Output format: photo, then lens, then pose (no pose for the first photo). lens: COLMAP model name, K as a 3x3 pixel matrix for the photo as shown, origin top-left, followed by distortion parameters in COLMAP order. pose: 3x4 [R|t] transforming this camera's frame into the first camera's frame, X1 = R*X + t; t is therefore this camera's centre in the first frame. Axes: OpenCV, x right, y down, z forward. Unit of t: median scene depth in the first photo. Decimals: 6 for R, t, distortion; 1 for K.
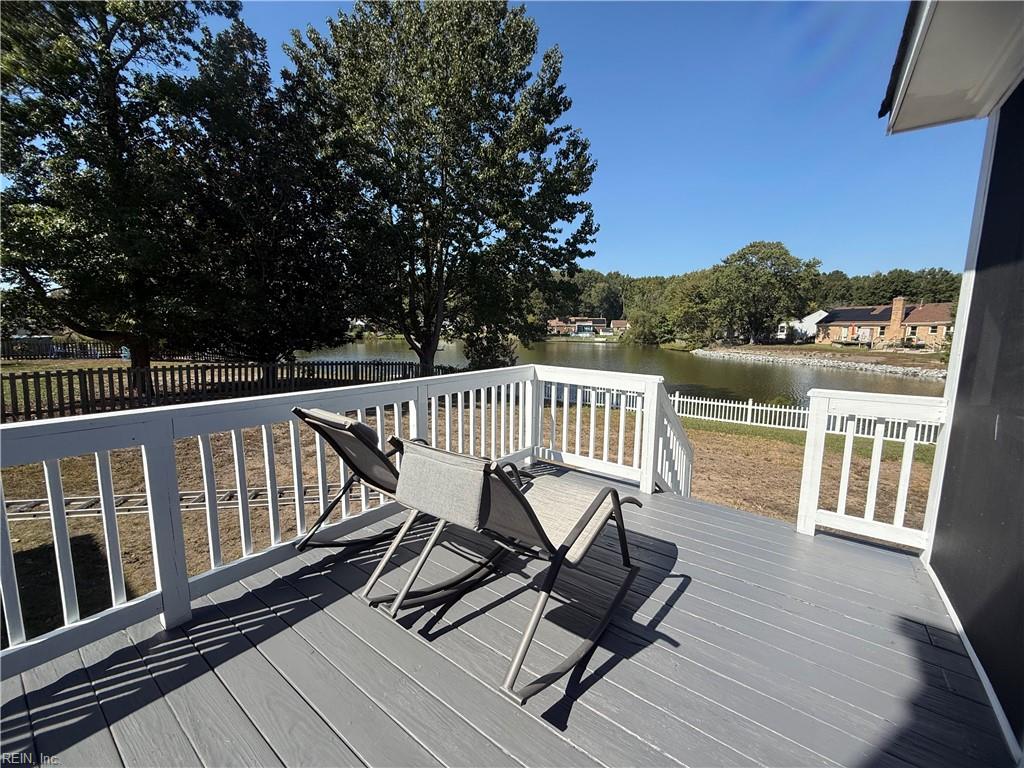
lens RADIAL K [[410.7, 0, 512.0], [0, 410.7, 384.0], [0, 0, 1]] dist [-0.000542, -0.000525]
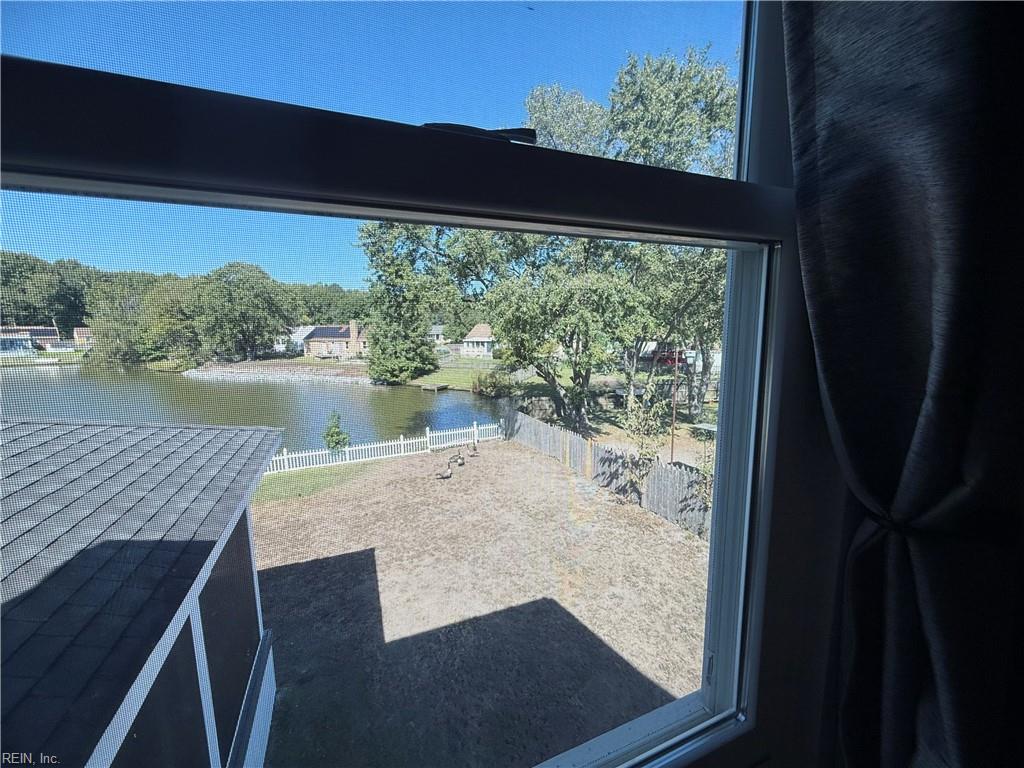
lens RADIAL K [[403.5, 0, 508.8], [0, 403.5, 387.0], [0, 0, 1]] dist [-0.001517, -0.000203]
pose [[0.509864, -0.133000, 0.849911, 0.174746], [0.127170, 0.988774, 0.078440, -0.110955], [-0.850803, 0.068089, 0.521054, -0.352065]]
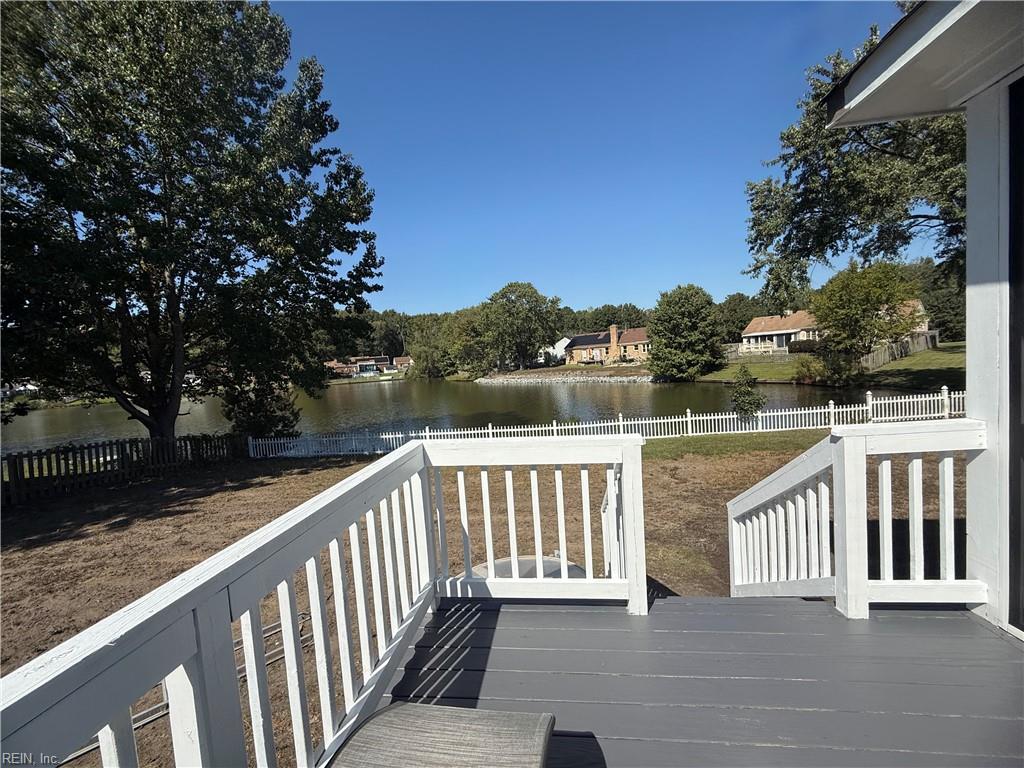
lens RADIAL K [[410.7, 0, 512.0], [0, 410.7, 384.0], [0, 0, 1]] dist [-0.000542, -0.000525]
pose [[0.866470, -0.101696, 0.488762, -0.019152], [0.144223, 0.988279, -0.050046, -0.013725], [-0.477944, 0.113853, 0.870981, 0.073200]]
